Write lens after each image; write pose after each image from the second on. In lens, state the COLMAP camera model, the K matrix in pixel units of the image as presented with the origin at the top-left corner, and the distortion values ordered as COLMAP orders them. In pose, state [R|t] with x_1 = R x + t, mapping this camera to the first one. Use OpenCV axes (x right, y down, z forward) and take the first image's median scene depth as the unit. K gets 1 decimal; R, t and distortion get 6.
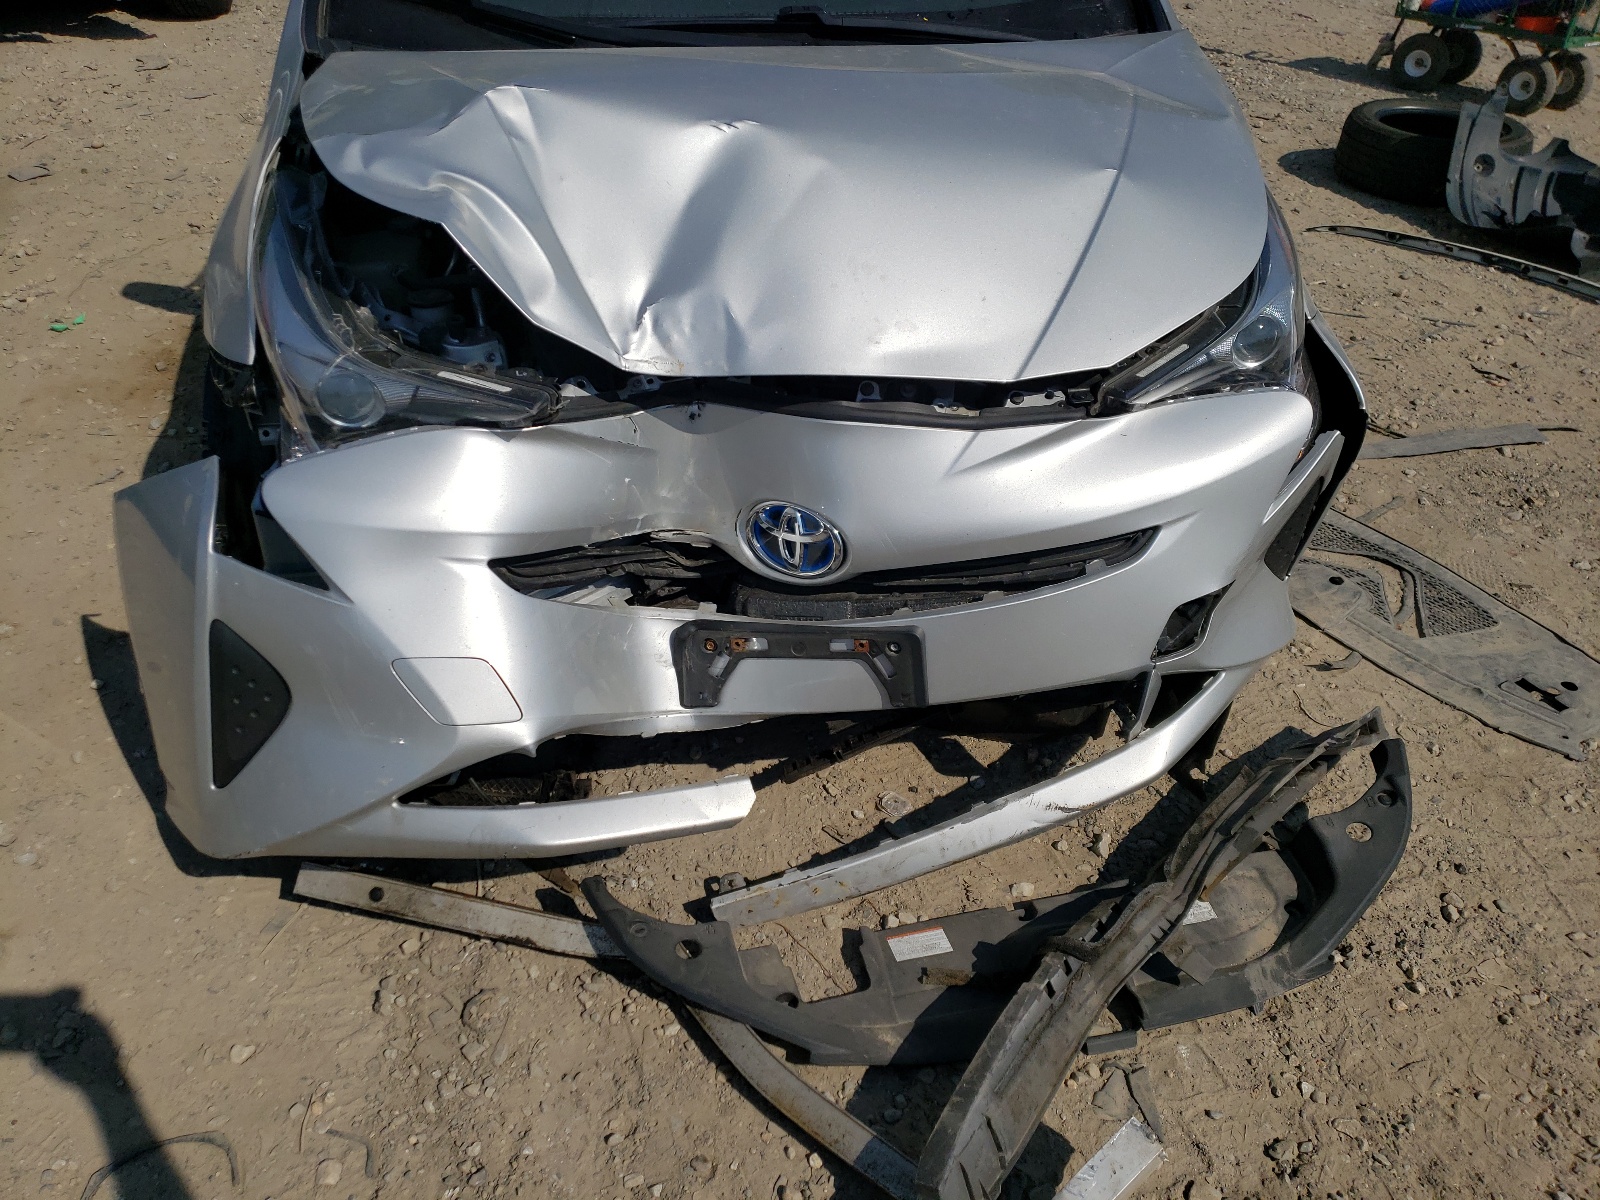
lens RADIAL K [[1293.5, 0, 800.0], [0, 1293.5, 600.0], [0, 0, 1]] dist [0.075219, -0.003380]
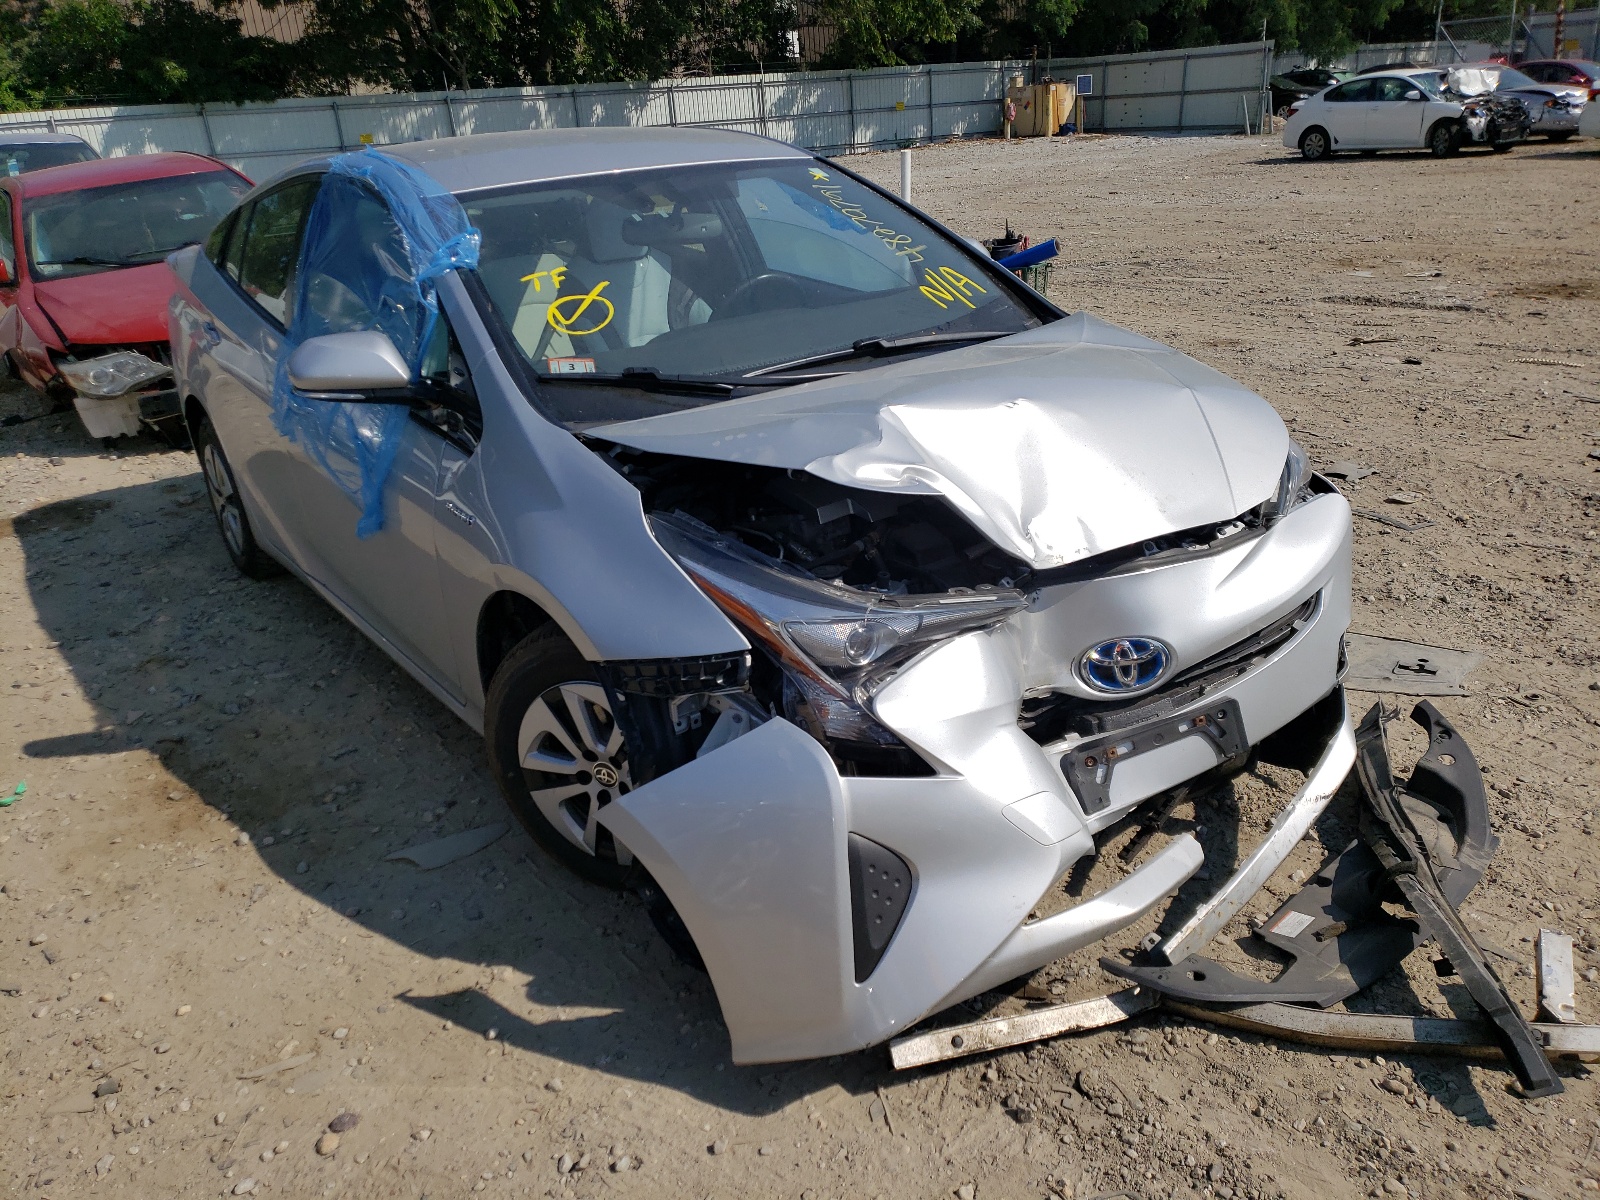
lens RADIAL K [[1298.7, 0, 800.0], [0, 1298.7, 600.0], [0, 0, 1]] dist [0.039670, 0.004392]
pose [[0.865347, -0.242611, 0.438536, -0.898964], [0.337715, 0.928803, -0.152558, -0.016936], [-0.370302, 0.280116, 0.885670, -0.120684]]
